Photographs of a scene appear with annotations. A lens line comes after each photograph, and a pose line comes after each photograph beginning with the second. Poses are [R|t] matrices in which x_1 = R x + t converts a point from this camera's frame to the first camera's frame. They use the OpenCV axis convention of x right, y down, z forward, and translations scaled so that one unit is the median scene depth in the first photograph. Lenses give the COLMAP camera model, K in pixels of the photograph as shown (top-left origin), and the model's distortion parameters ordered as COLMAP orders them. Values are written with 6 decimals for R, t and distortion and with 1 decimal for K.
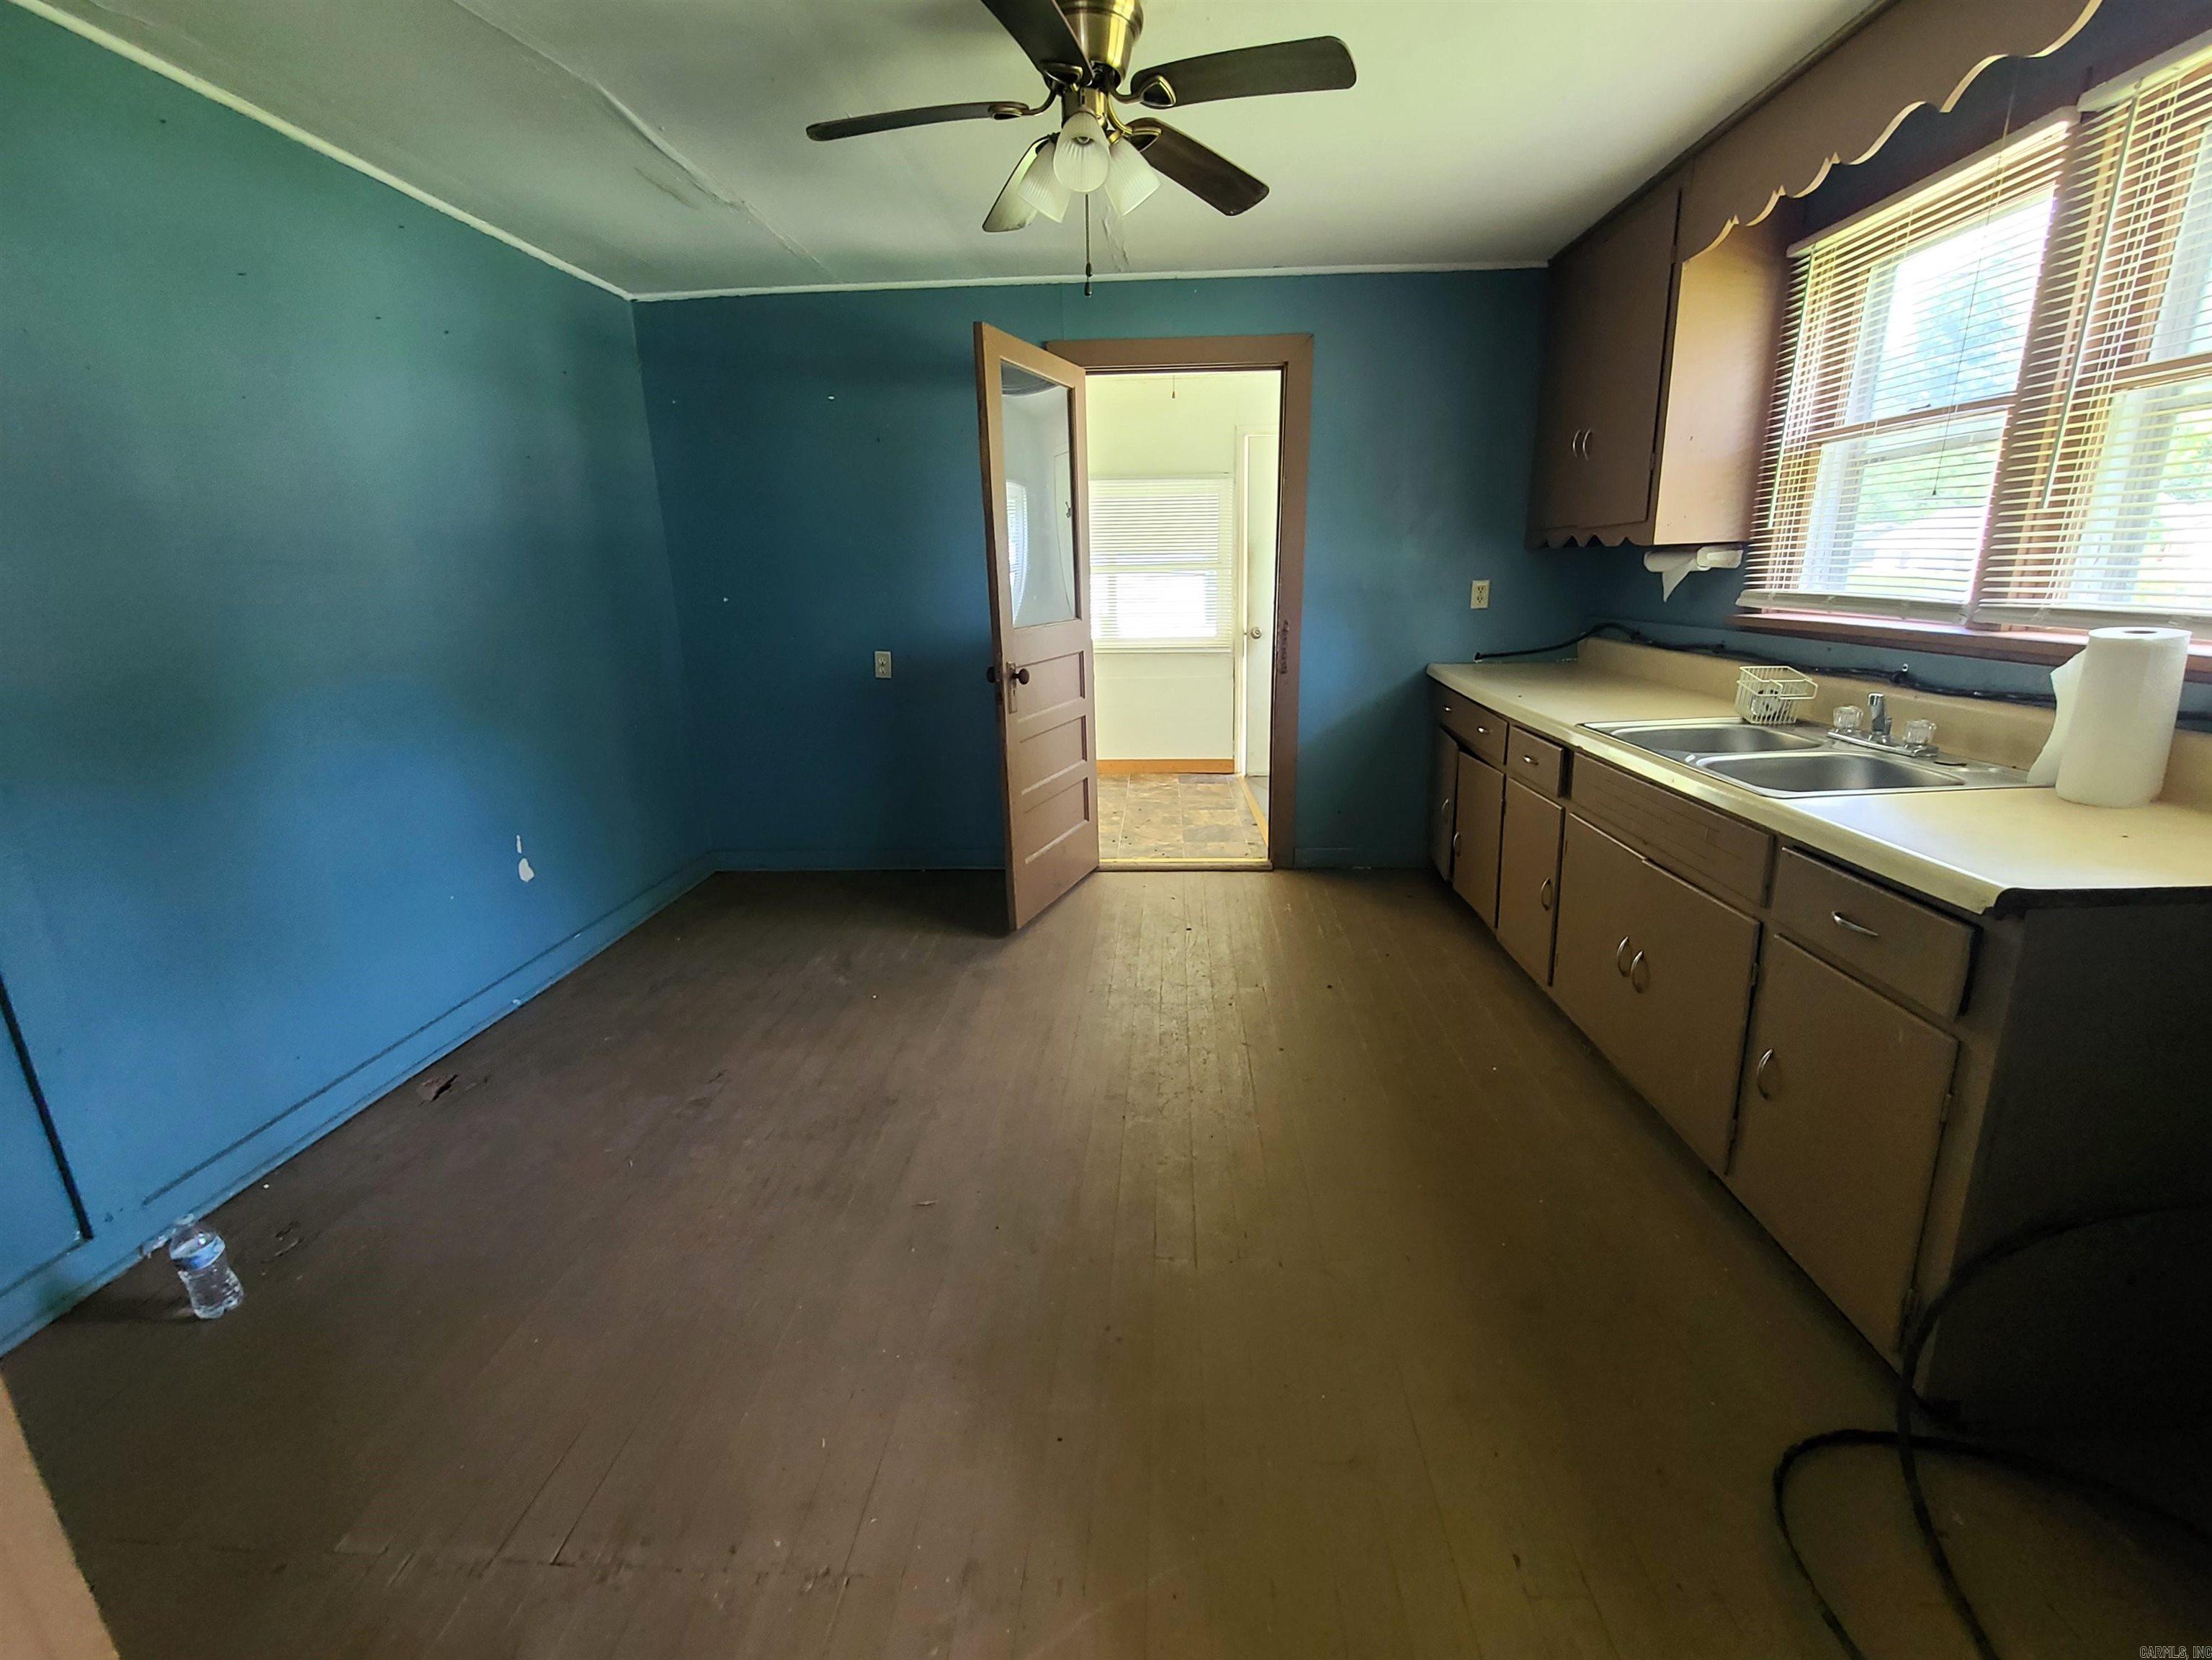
lens RADIAL K [[897.2, 0, 1110.1], [0, 897.2, 804.9], [0, 0, 1]] dist [0.000208, 0.000062]
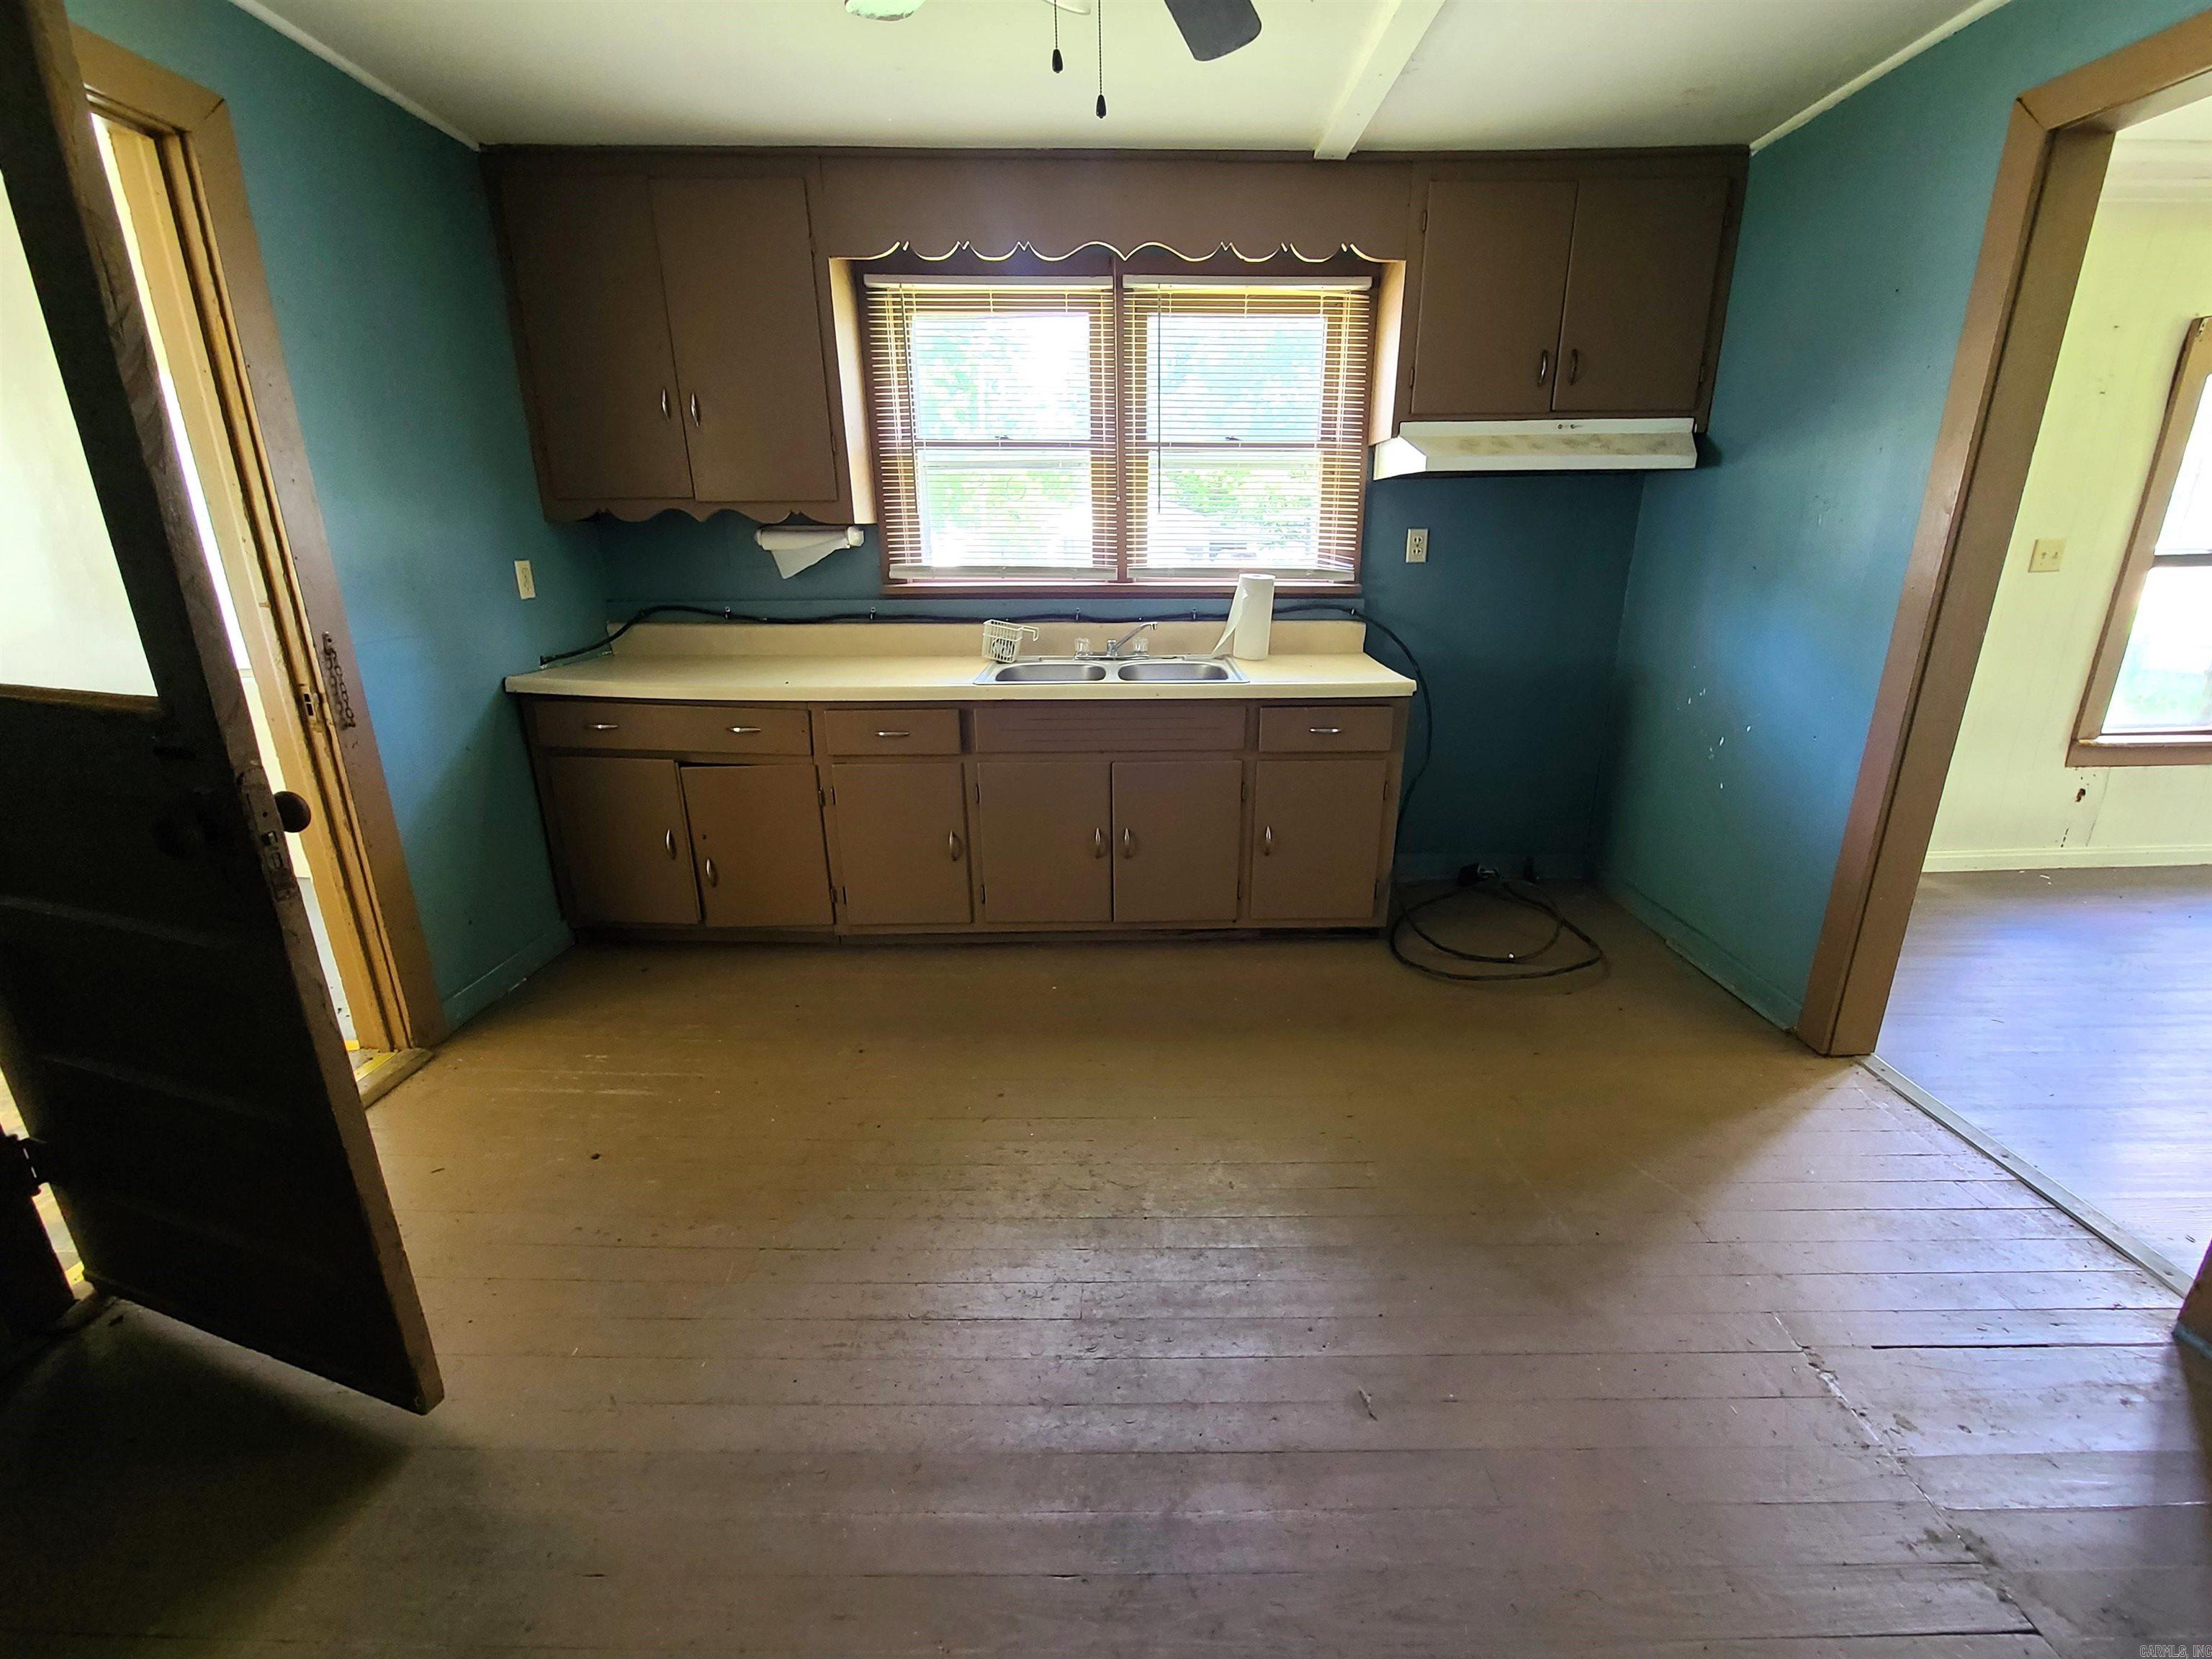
lens RADIAL K [[946.5, 0, 1112.5], [0, 946.5, 815.4], [0, 0, 1]] dist [-0.002984, 0.000353]
pose [[-0.059782, -0.267412, 0.961726, -0.608554], [0.251263, 0.928397, 0.273763, -0.200464], [-0.966071, 0.258012, 0.011690, 0.786803]]
